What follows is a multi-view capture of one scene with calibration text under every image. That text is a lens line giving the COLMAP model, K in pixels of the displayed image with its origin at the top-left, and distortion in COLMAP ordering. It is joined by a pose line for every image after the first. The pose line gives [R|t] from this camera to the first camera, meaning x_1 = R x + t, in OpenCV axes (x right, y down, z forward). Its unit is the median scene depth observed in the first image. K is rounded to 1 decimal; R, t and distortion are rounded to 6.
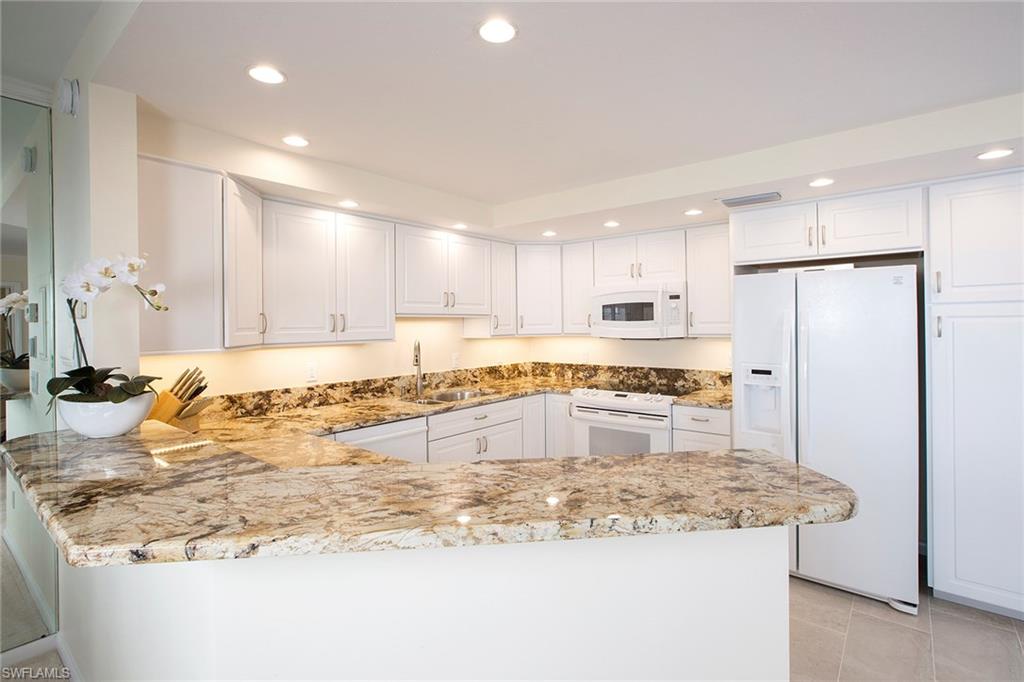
lens RADIAL K [[468.2, 0, 460.3], [0, 468.2, 323.9], [0, 0, 1]] dist [0.002710, 0.000818]
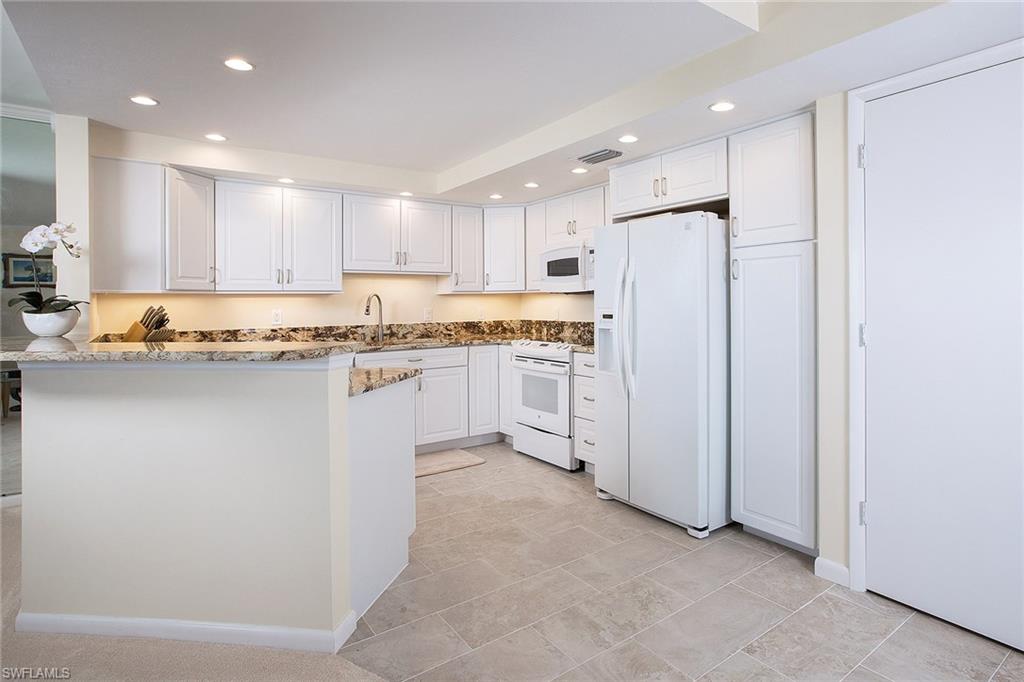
lens RADIAL K [[510.2, 0, 507.4], [0, 510.2, 303.6], [0, 0, 1]] dist [0.016774, 0.000383]
pose [[0.971068, 0.002995, -0.238785, 0.551696], [-0.001501, 0.999978, 0.006440, 0.052299], [0.238799, -0.005895, 0.971051, -0.156524]]
